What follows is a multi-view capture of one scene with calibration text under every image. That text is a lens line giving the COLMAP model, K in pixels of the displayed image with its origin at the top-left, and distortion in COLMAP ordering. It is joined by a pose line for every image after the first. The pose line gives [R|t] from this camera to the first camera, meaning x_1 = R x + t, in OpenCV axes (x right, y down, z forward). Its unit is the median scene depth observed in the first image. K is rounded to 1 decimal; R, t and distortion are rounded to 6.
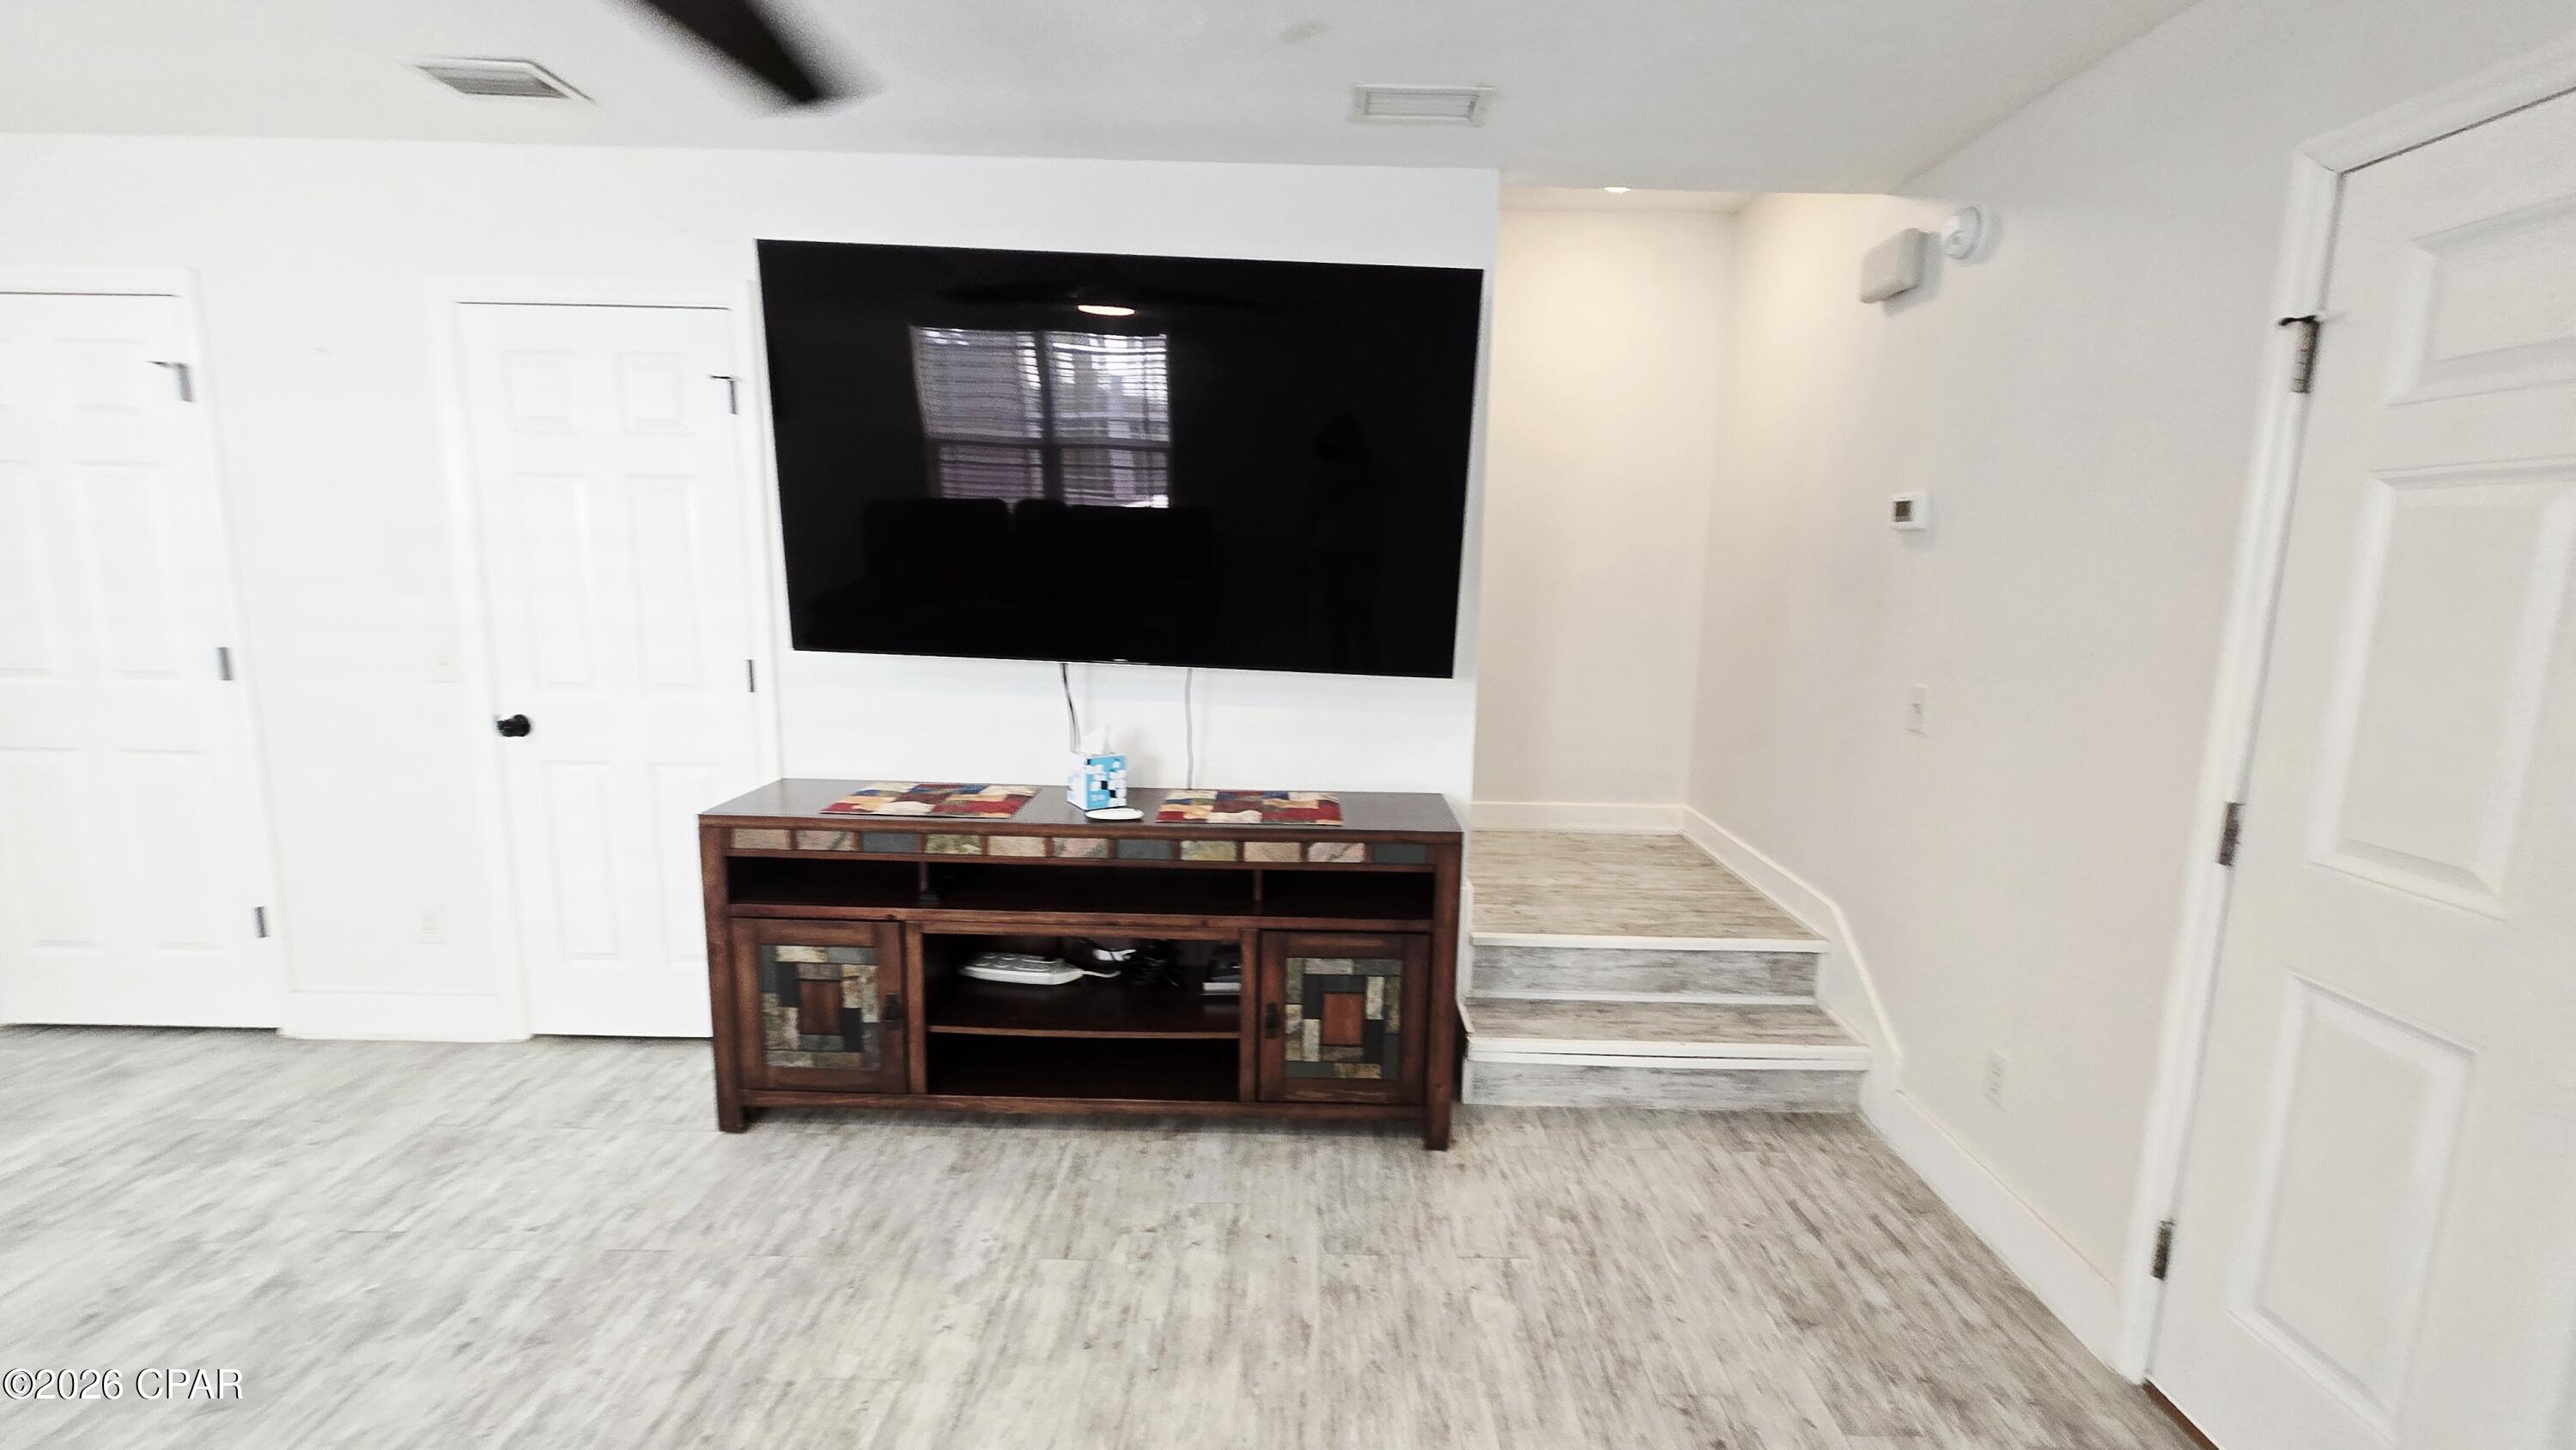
lens RADIAL K [[1041.3, 0, 1288.0], [0, 1041.3, 725.0], [0, 0, 1]] dist [0.002920, 0.000000]
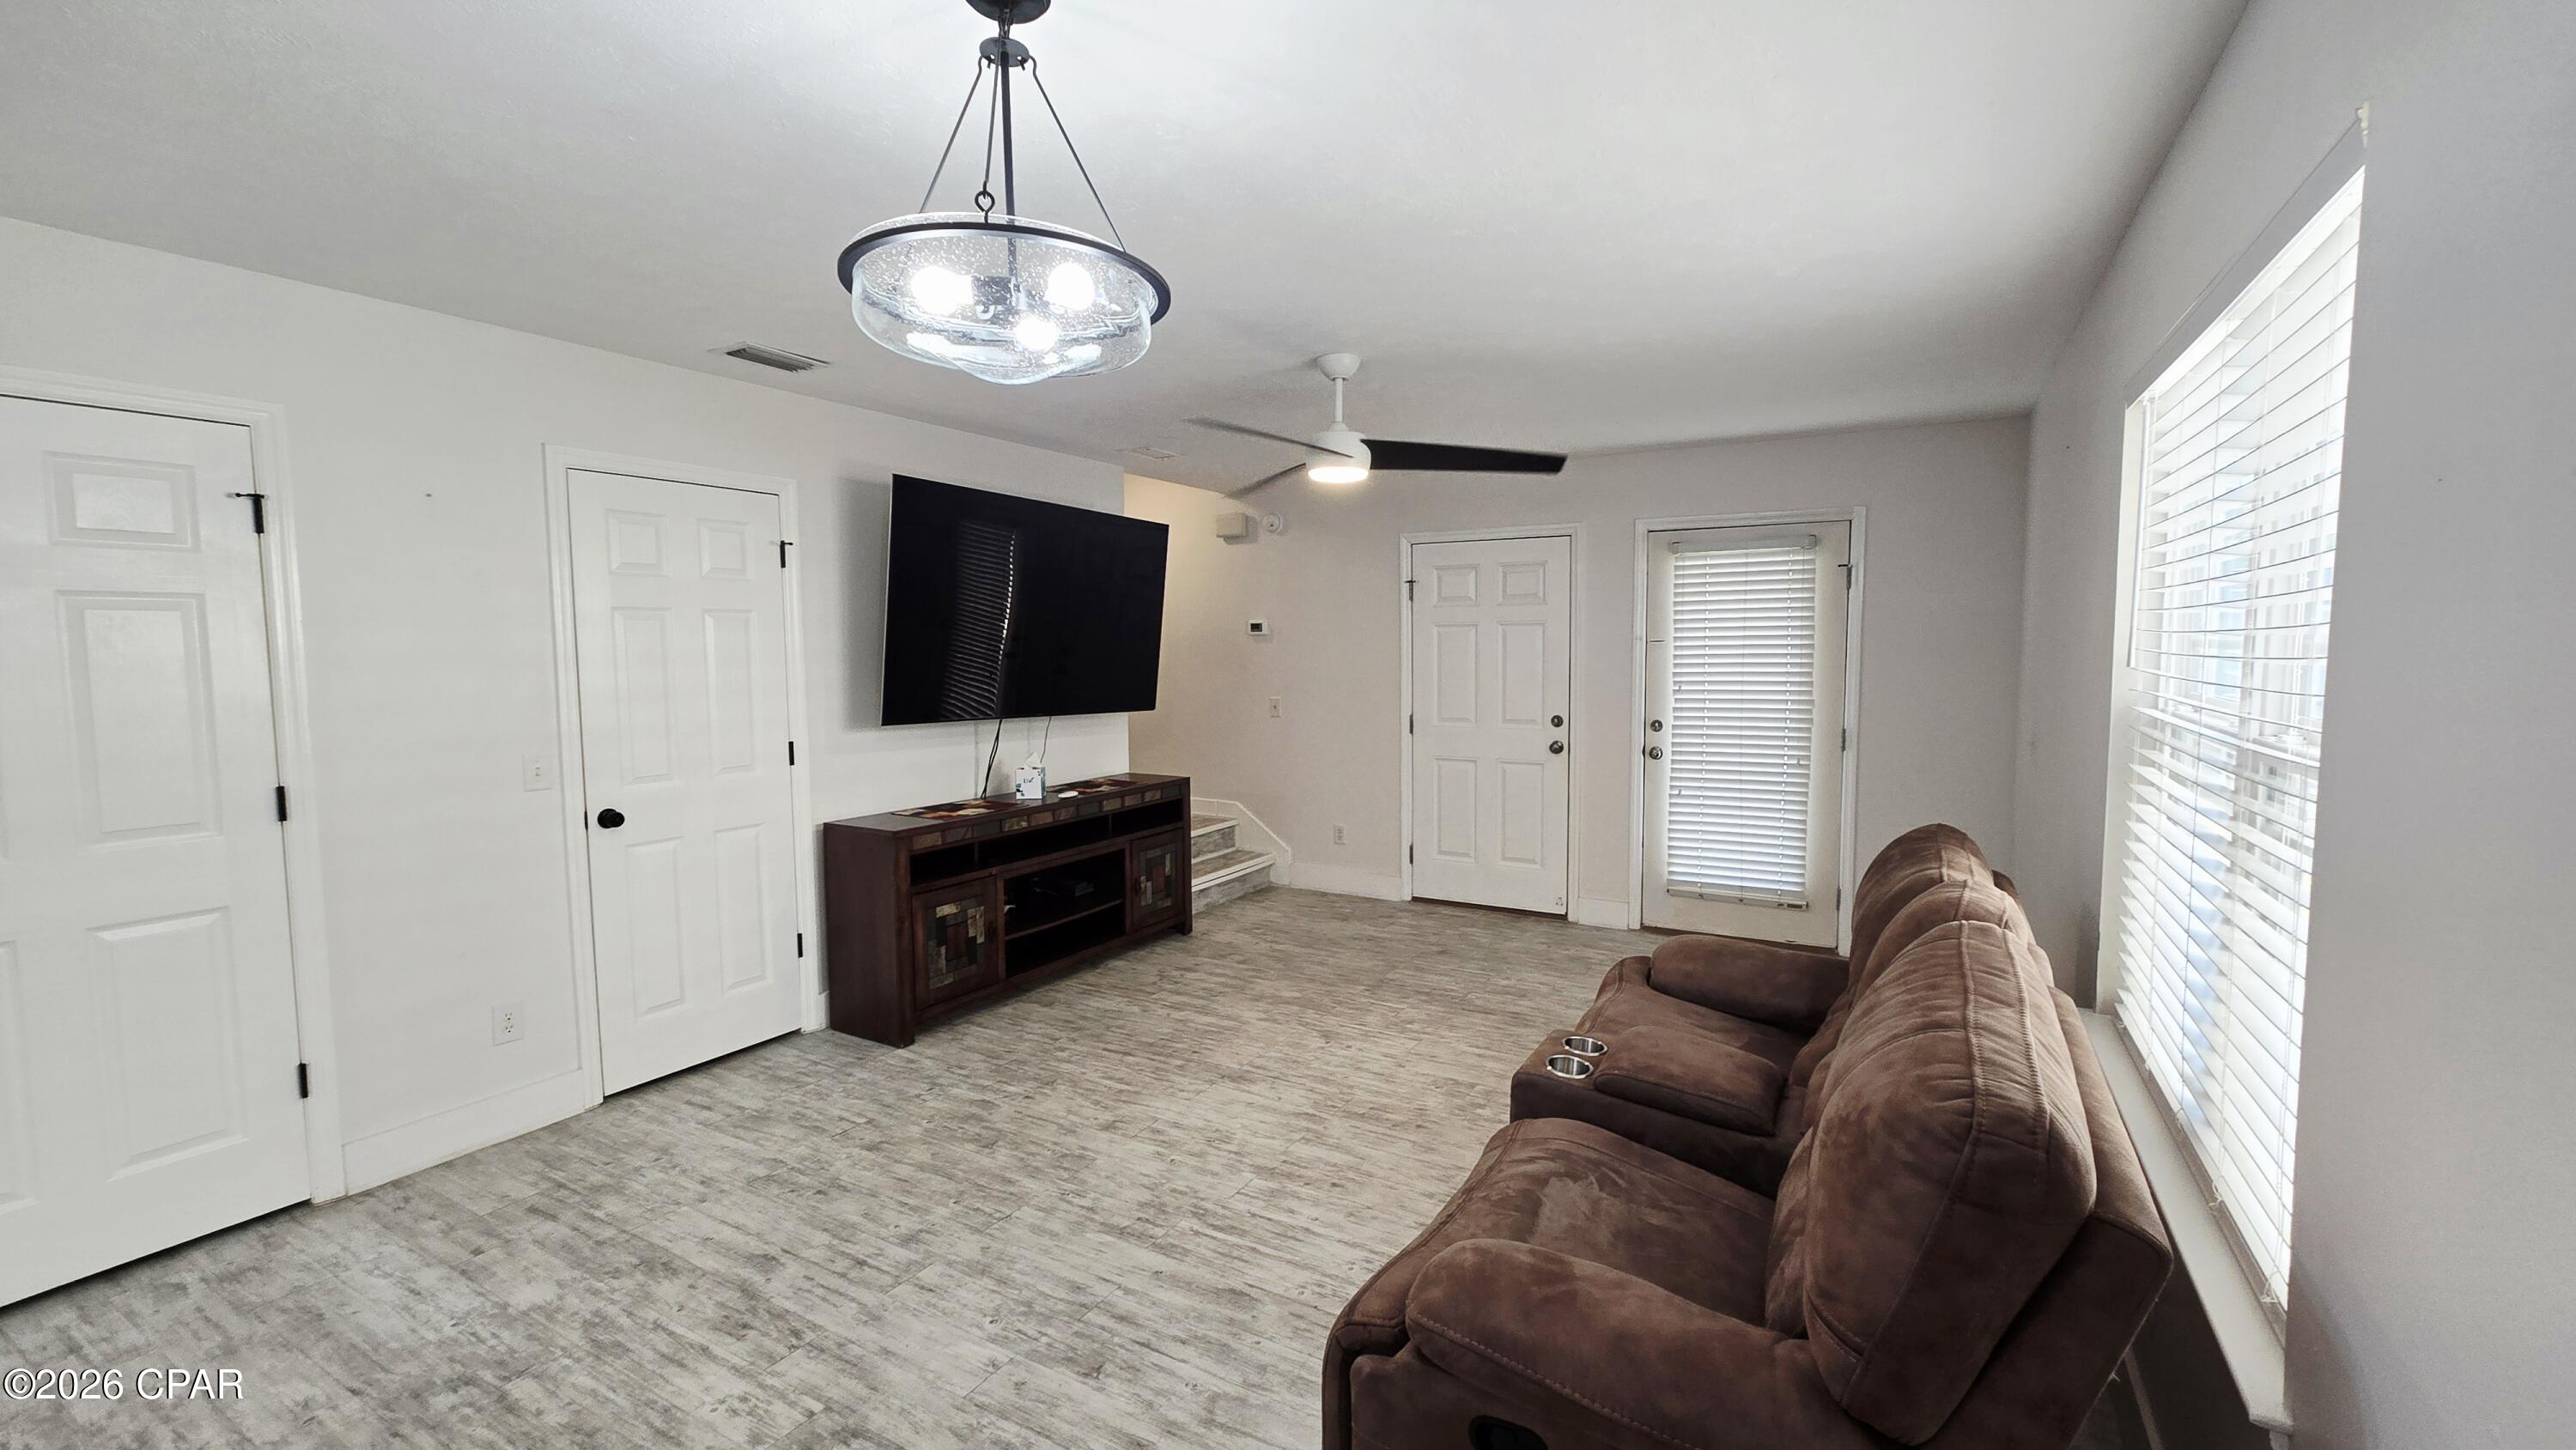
lens RADIAL K [[1041.3, 0, 1288.0], [0, 1041.3, 725.0], [0, 0, 1]] dist [0.002920, 0.000000]
pose [[0.510512, -0.090236, 0.855123, -1.531662], [0.155201, 0.987815, 0.011582, 0.002466], [-0.845748, 0.126804, 0.518296, -0.305503]]
